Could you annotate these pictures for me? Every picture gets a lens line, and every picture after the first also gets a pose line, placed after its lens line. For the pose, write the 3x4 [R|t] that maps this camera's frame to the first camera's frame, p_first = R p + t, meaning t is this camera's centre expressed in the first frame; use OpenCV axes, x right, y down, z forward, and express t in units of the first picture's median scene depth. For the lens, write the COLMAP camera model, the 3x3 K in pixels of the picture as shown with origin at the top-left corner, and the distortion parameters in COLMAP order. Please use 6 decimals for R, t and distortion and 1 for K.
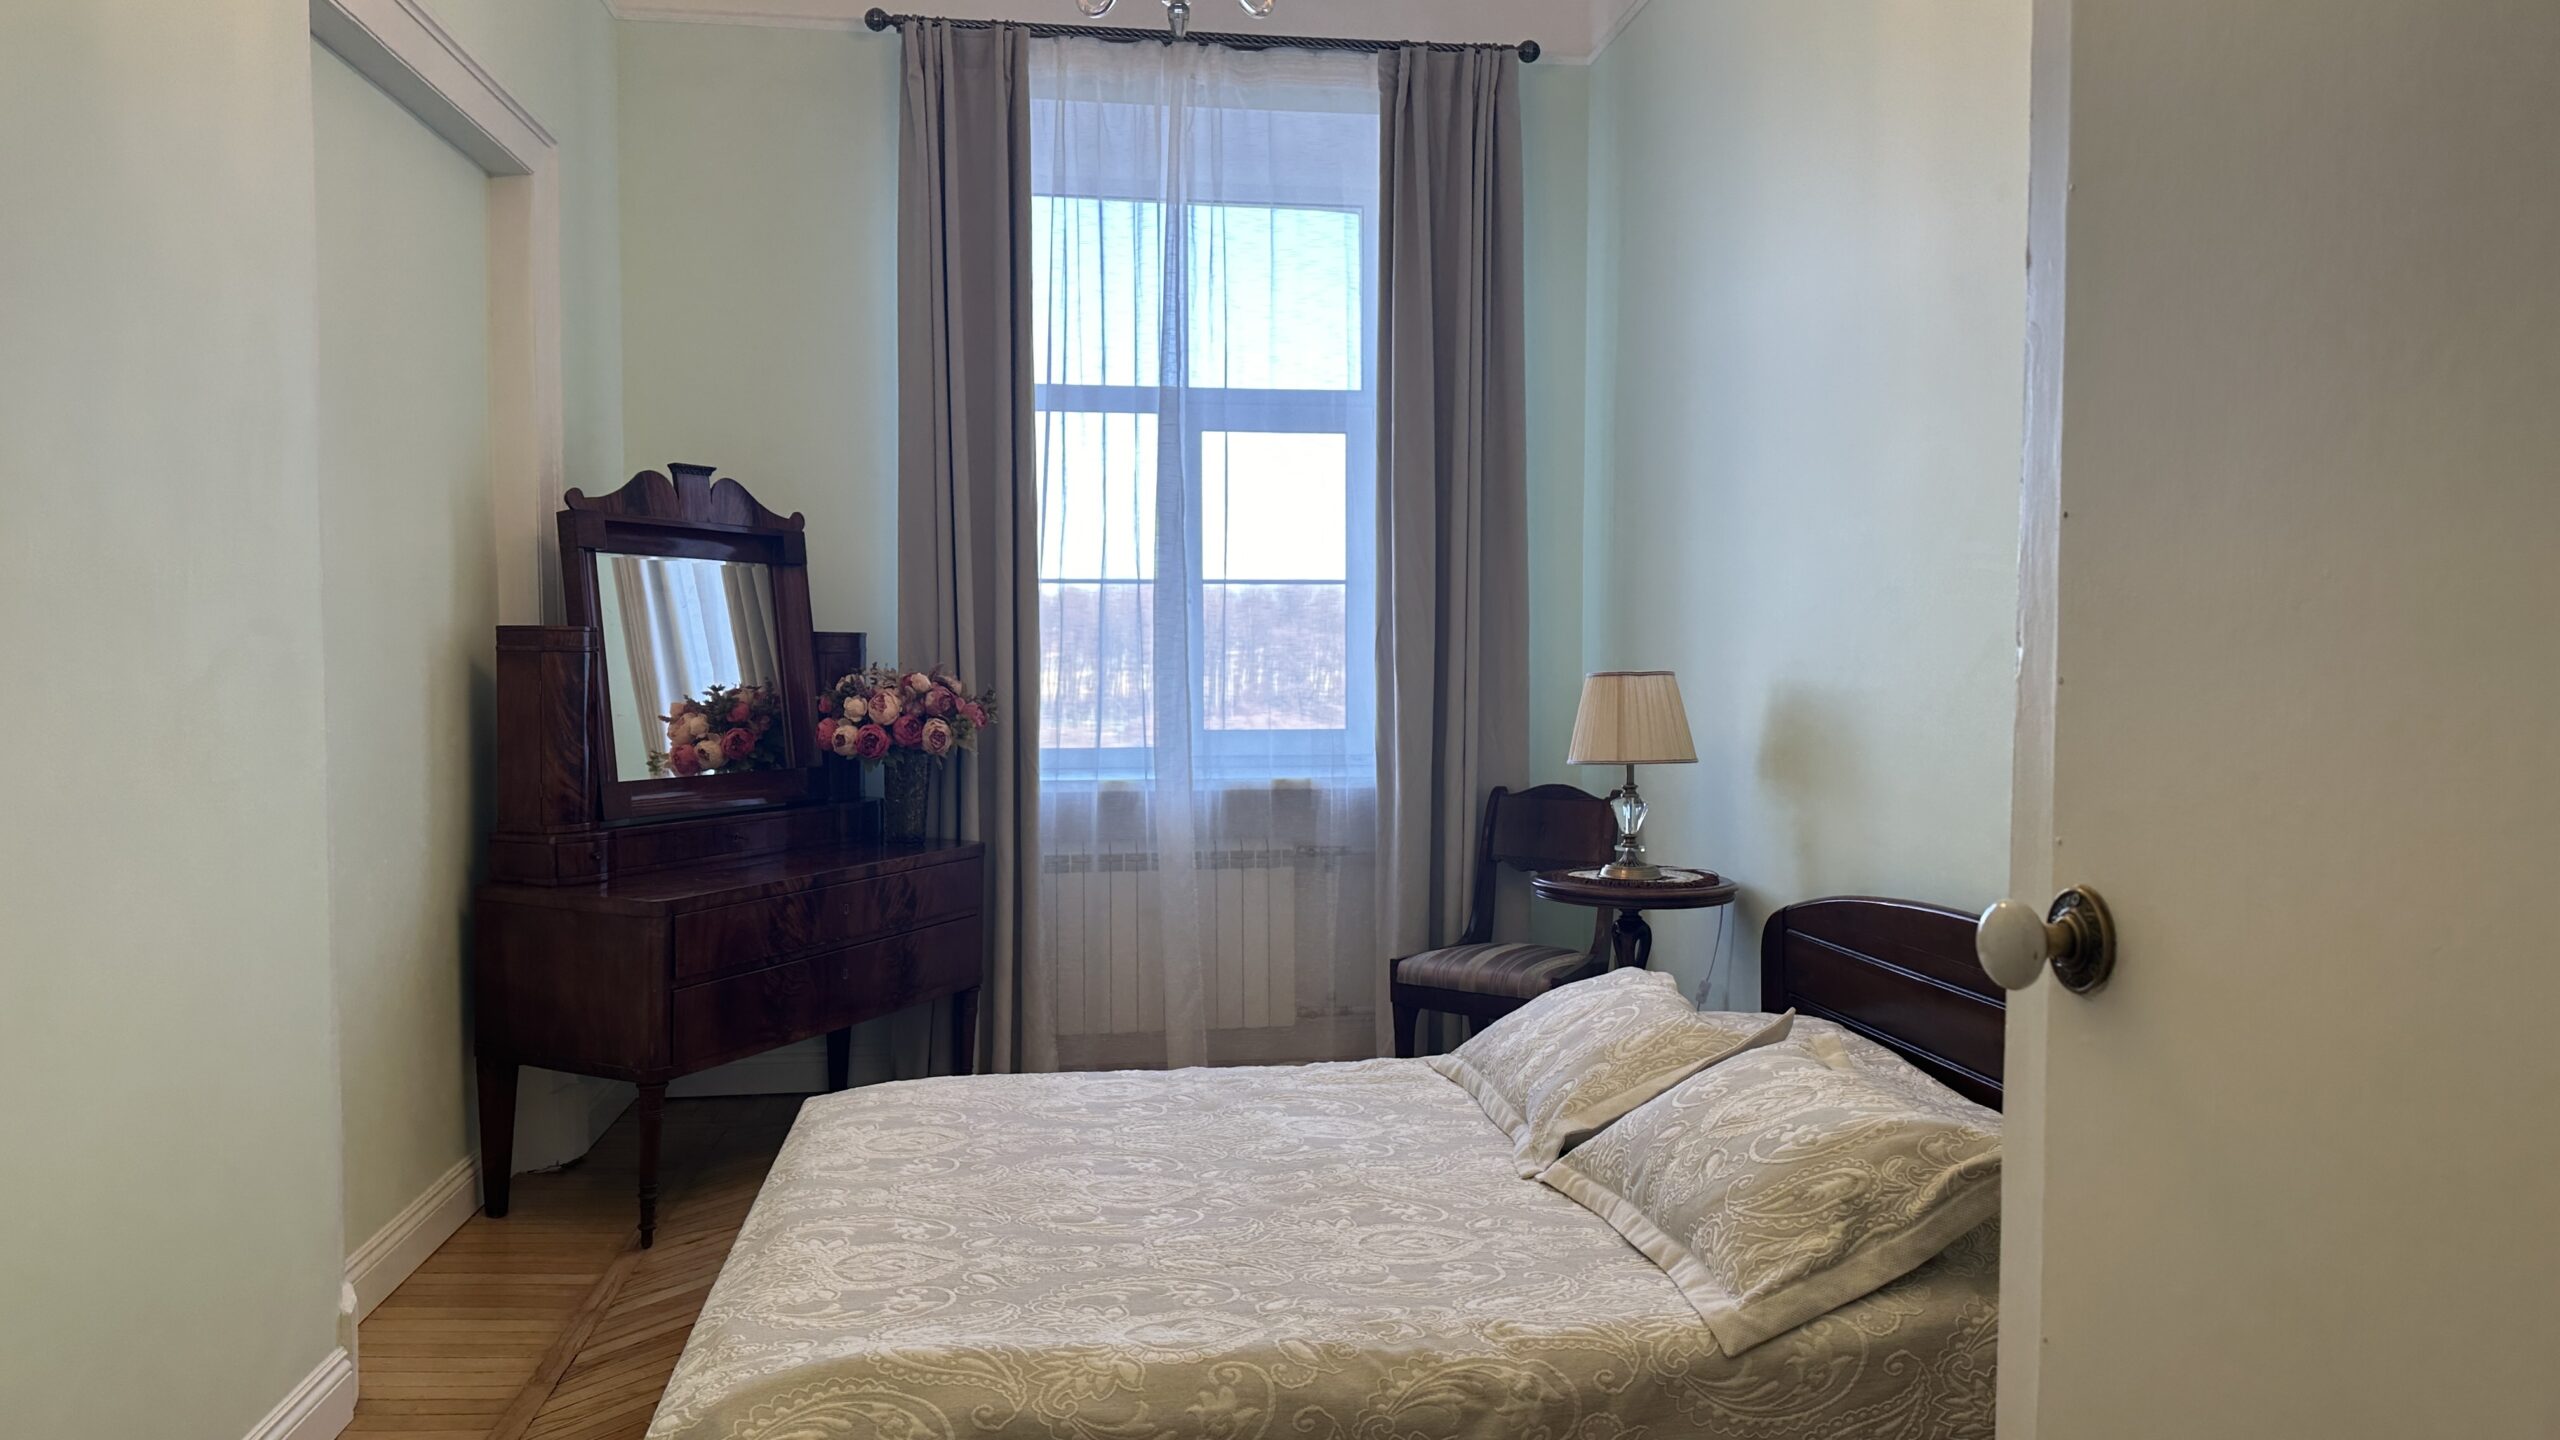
lens RADIAL K [[1800.8, 0, 1296.6], [0, 1800.8, 710.1], [0, 0, 1]] dist [0.098513, -0.128816]
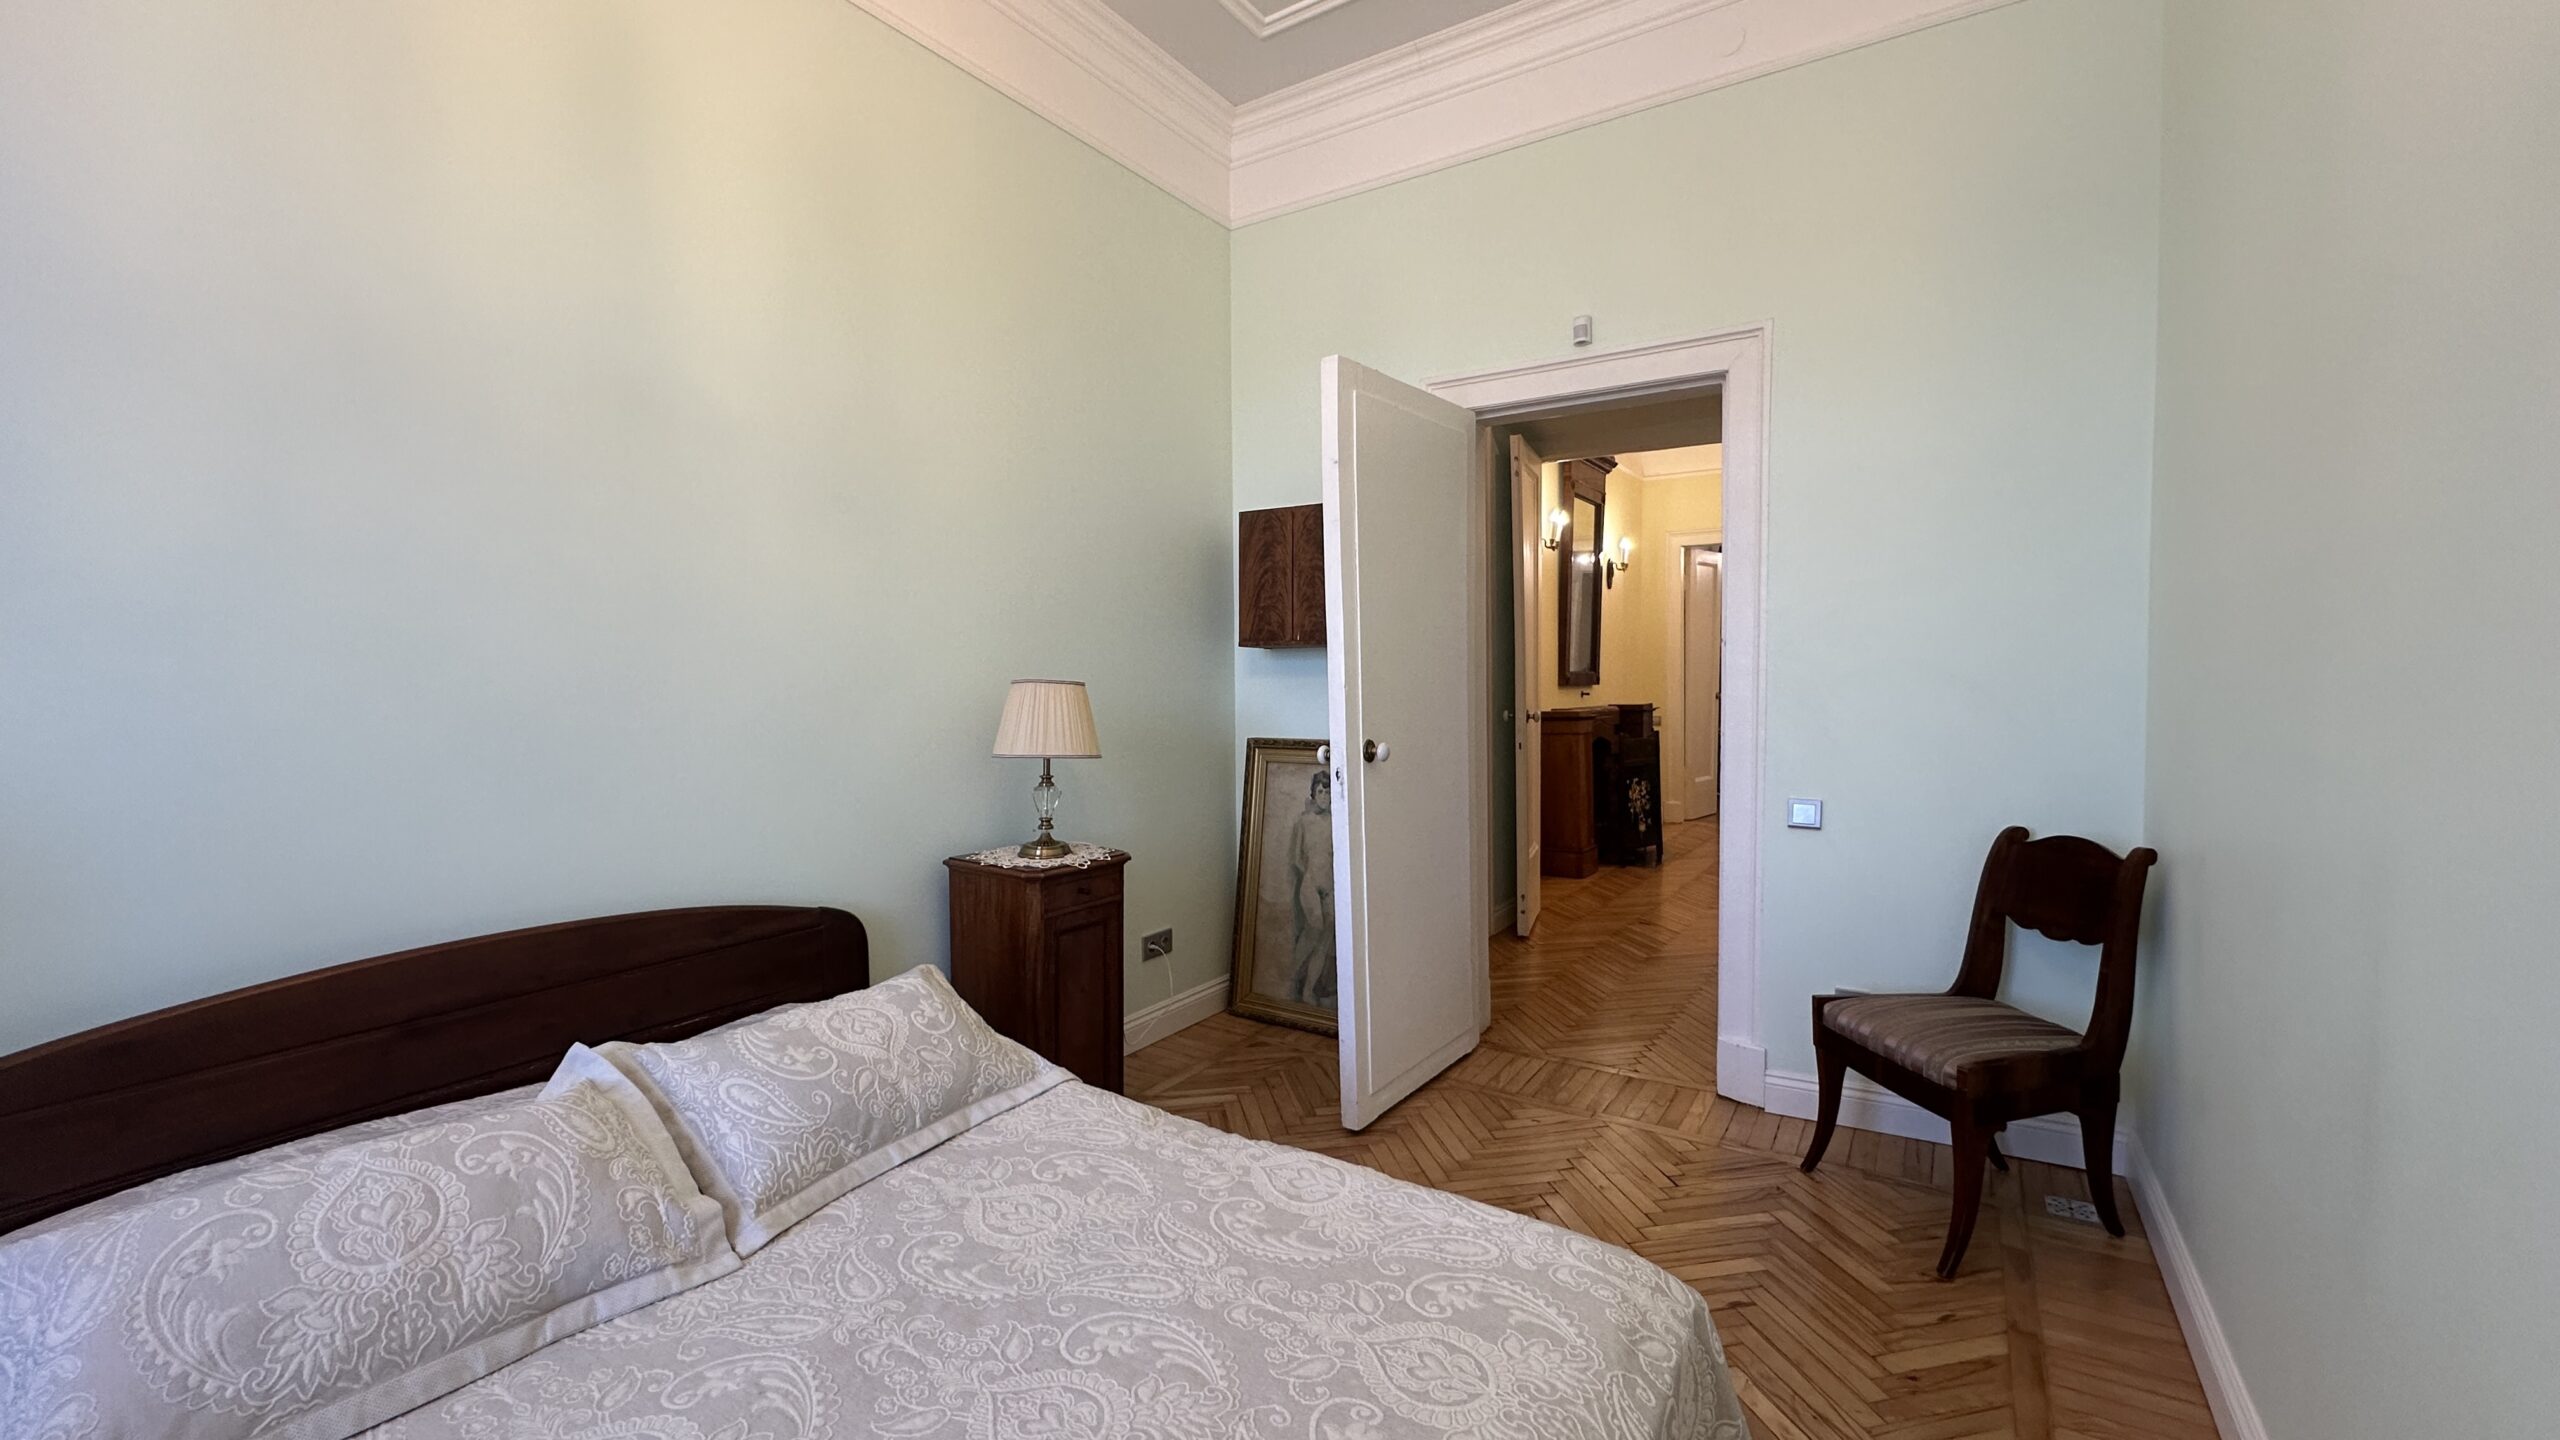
lens RADIAL K [[1030.2, 0, 1275.3], [0, 1030.2, 722.5], [0, 0, 1]] dist [0.000021, 0.000484]
pose [[-0.753454, -0.018925, 0.657228, -0.490201], [0.033043, 0.997233, 0.066596, -0.053307], [-0.656670, 0.071894, -0.750744, 1.391365]]
